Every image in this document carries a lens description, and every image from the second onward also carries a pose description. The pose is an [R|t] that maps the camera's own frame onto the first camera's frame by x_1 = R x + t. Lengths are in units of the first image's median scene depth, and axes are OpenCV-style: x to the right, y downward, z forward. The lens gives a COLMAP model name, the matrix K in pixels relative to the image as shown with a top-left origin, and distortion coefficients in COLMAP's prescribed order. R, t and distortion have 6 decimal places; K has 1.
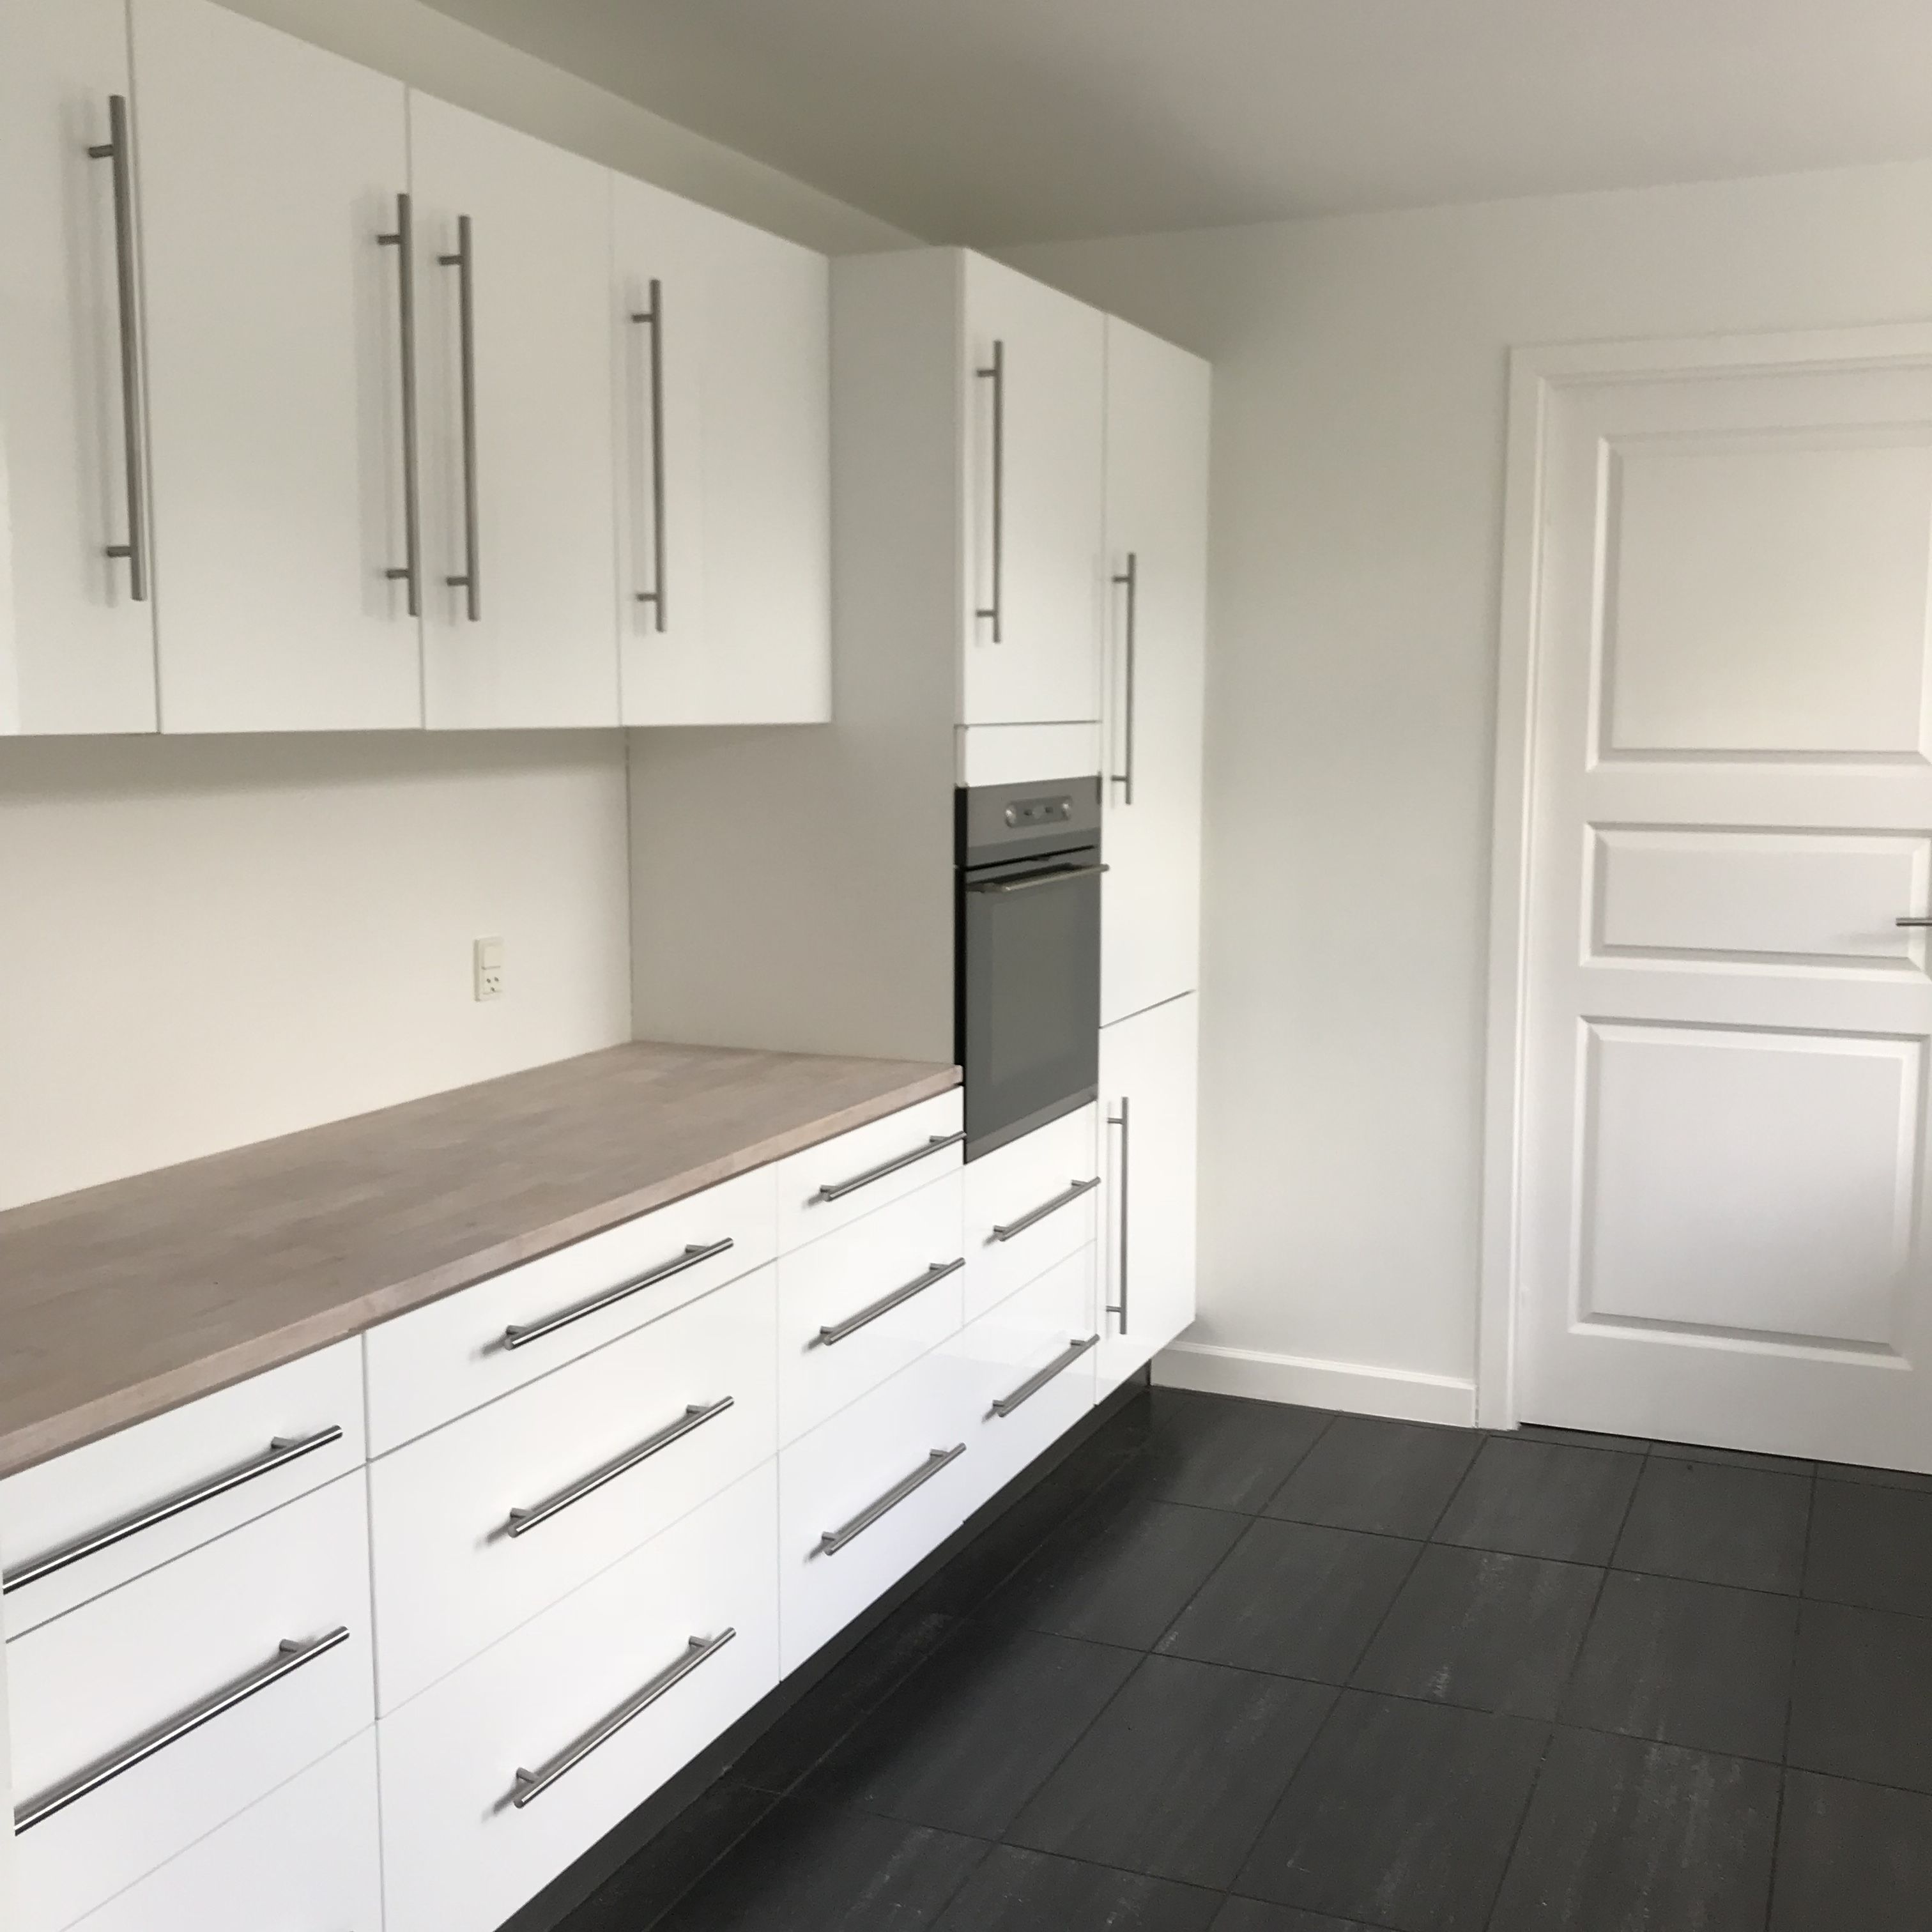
lens RADIAL K [[2121.9, 0, 975.8], [0, 2121.9, 959.0], [0, 0, 1]] dist [0.171972, -0.449774]
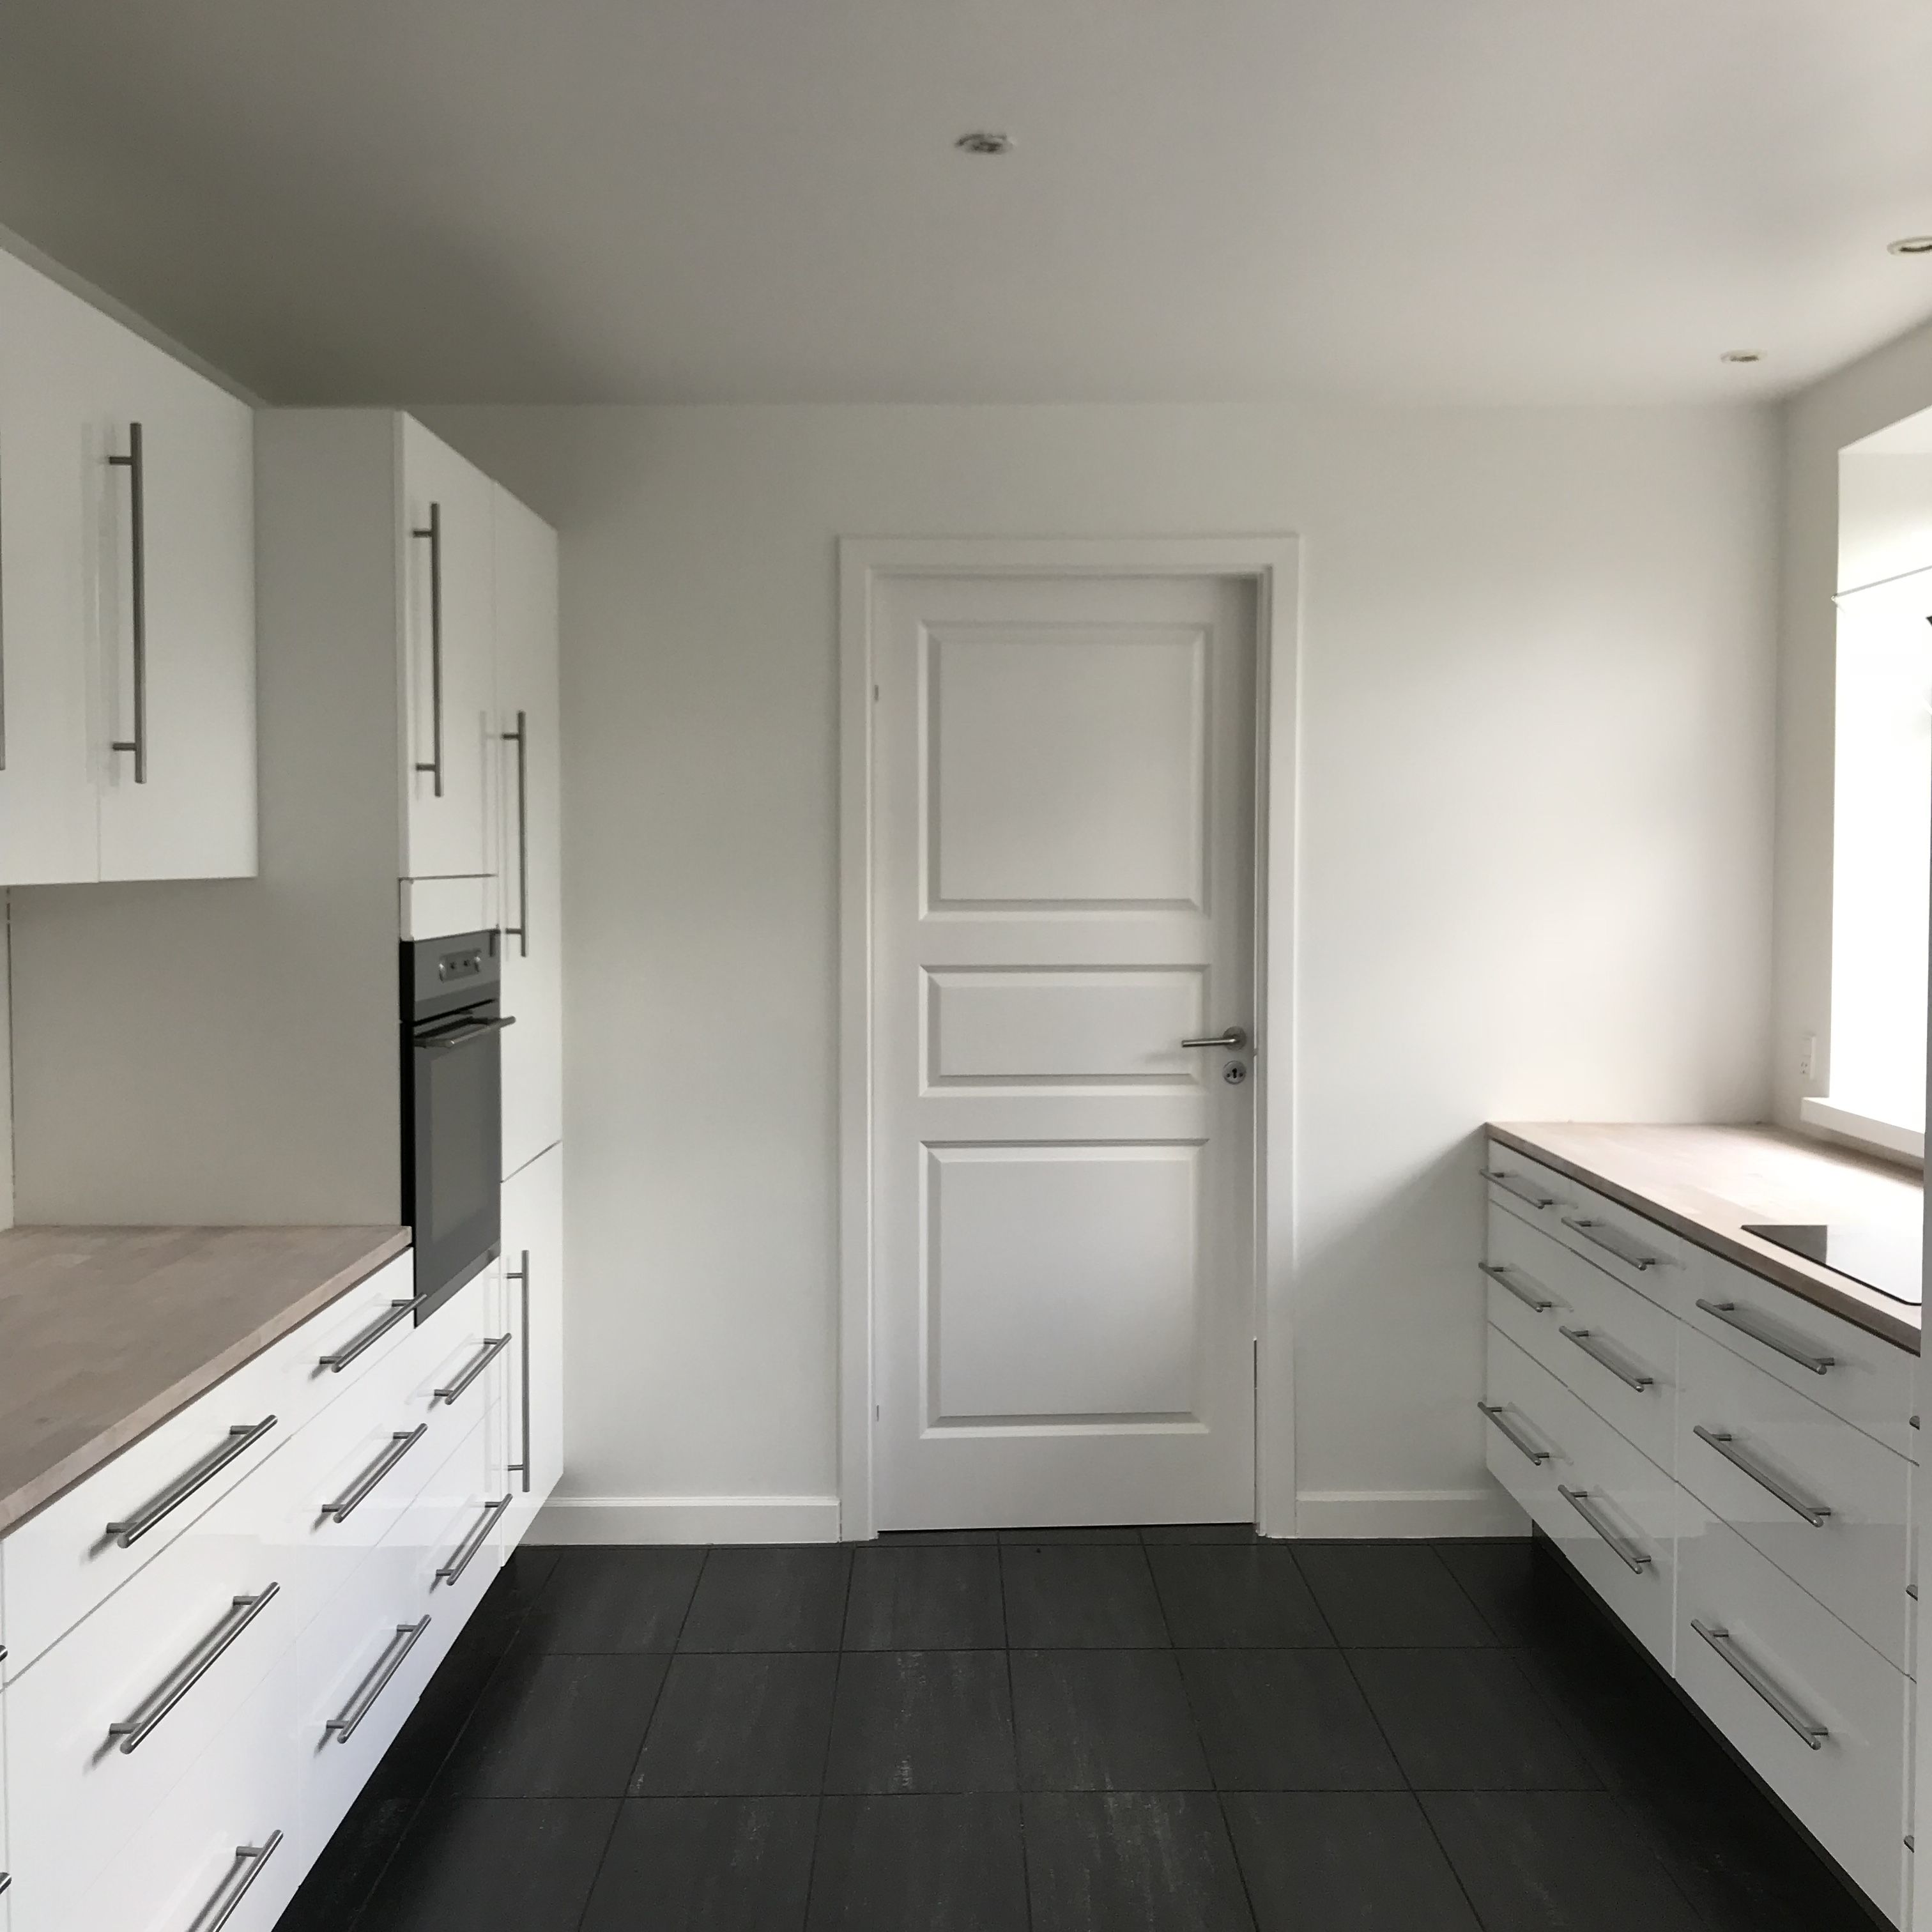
lens RADIAL K [[2121.9, 0, 975.8], [0, 2121.9, 959.0], [0, 0, 1]] dist [0.171972, -0.449774]
pose [[0.915204, -0.023145, 0.402326, -0.141944], [0.053014, 0.996588, -0.063262, 0.003829], [-0.399489, 0.079226, 0.913308, -0.011146]]
